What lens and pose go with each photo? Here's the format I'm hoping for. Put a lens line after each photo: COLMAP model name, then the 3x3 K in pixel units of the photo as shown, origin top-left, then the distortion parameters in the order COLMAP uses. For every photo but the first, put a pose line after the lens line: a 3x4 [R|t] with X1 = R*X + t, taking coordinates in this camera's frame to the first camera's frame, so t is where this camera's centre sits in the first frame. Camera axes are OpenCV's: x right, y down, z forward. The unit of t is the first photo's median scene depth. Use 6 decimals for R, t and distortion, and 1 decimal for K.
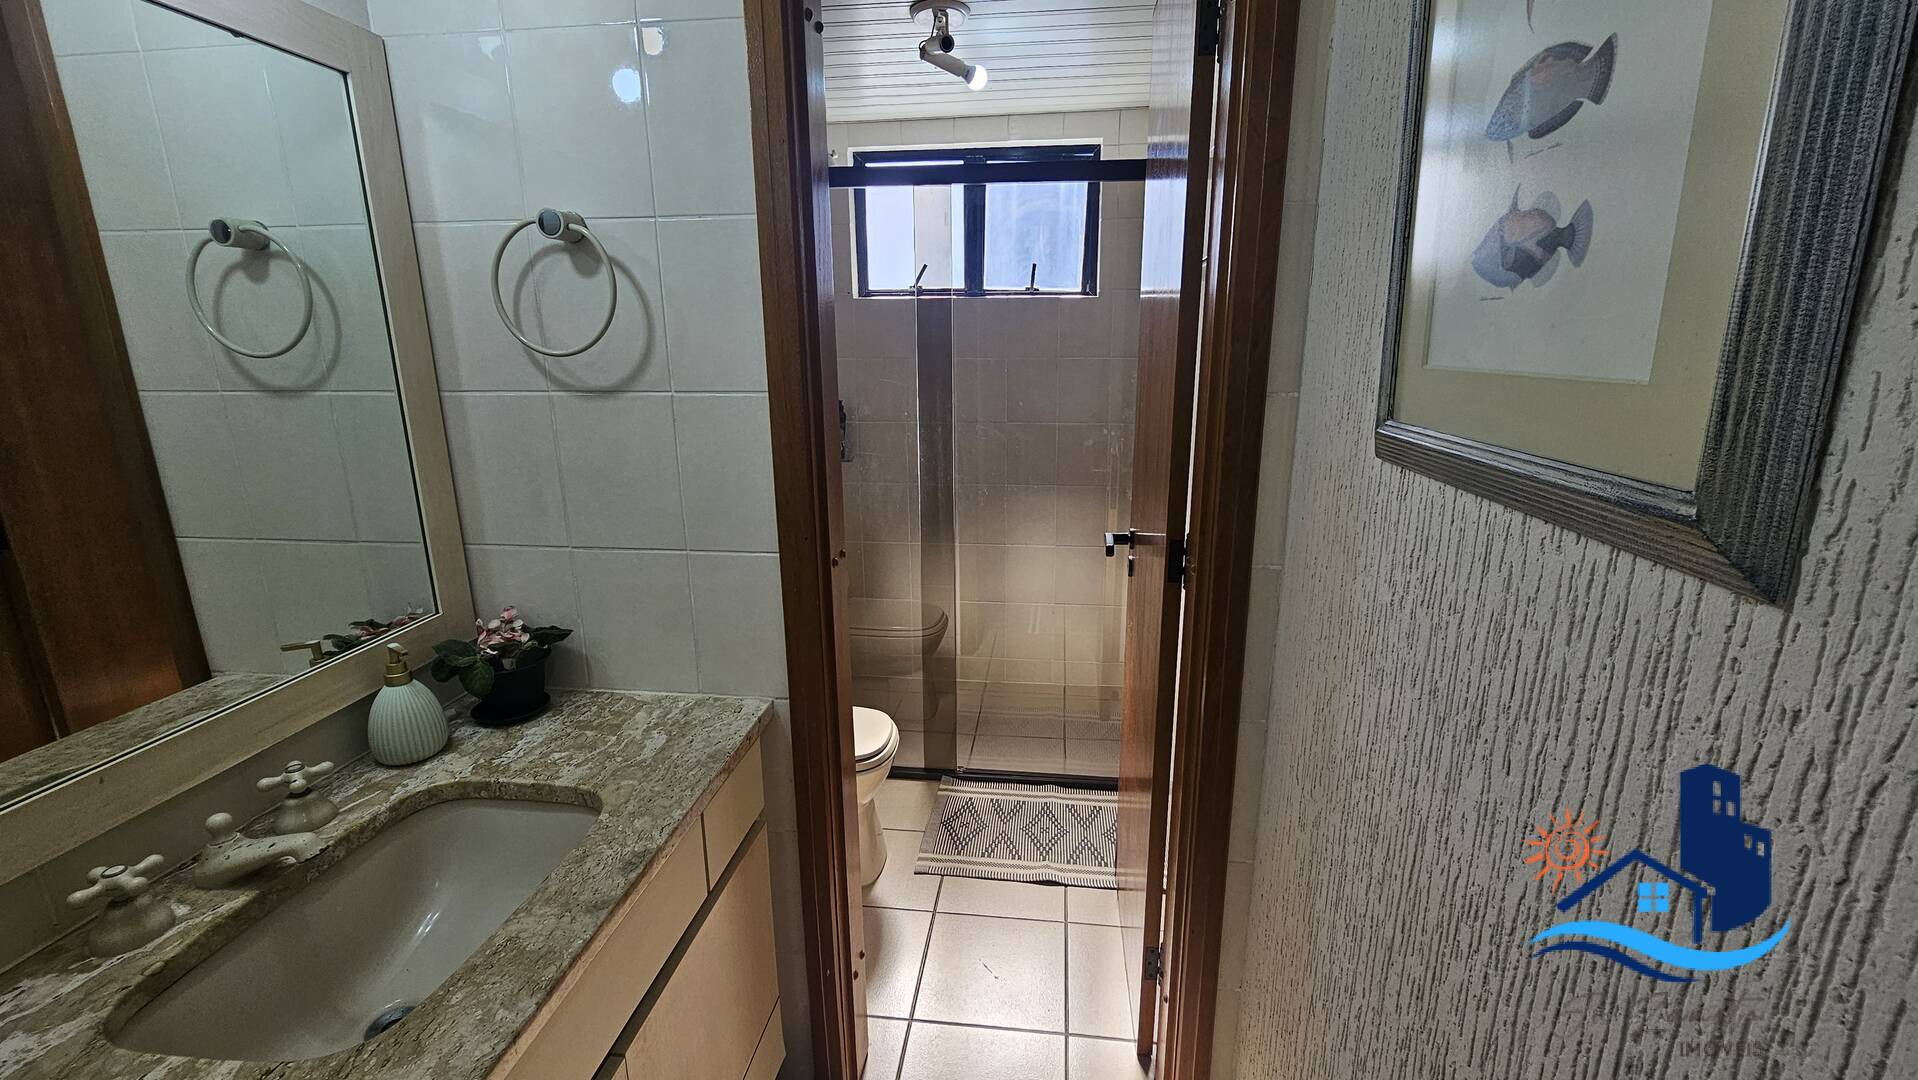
lens RADIAL K [[785.4, 0, 963.9], [0, 785.4, 534.6], [0, 0, 1]] dist [-0.009588, 0.002369]
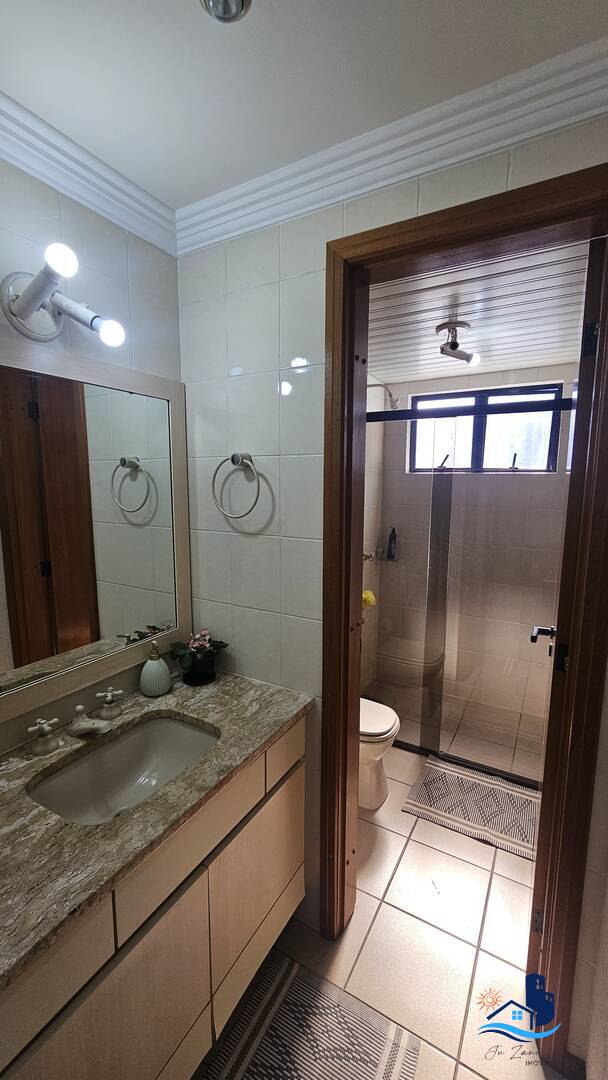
lens RADIAL K [[442.3, 0, 309.0], [0, 442.3, 541.9], [0, 0, 1]] dist [-0.009588, 0.002369]
pose [[0.919405, 0.064531, -0.387981, 0.142981], [-0.103994, 0.991227, -0.081572, -0.077633], [0.379314, 0.115346, 0.918050, -0.036063]]
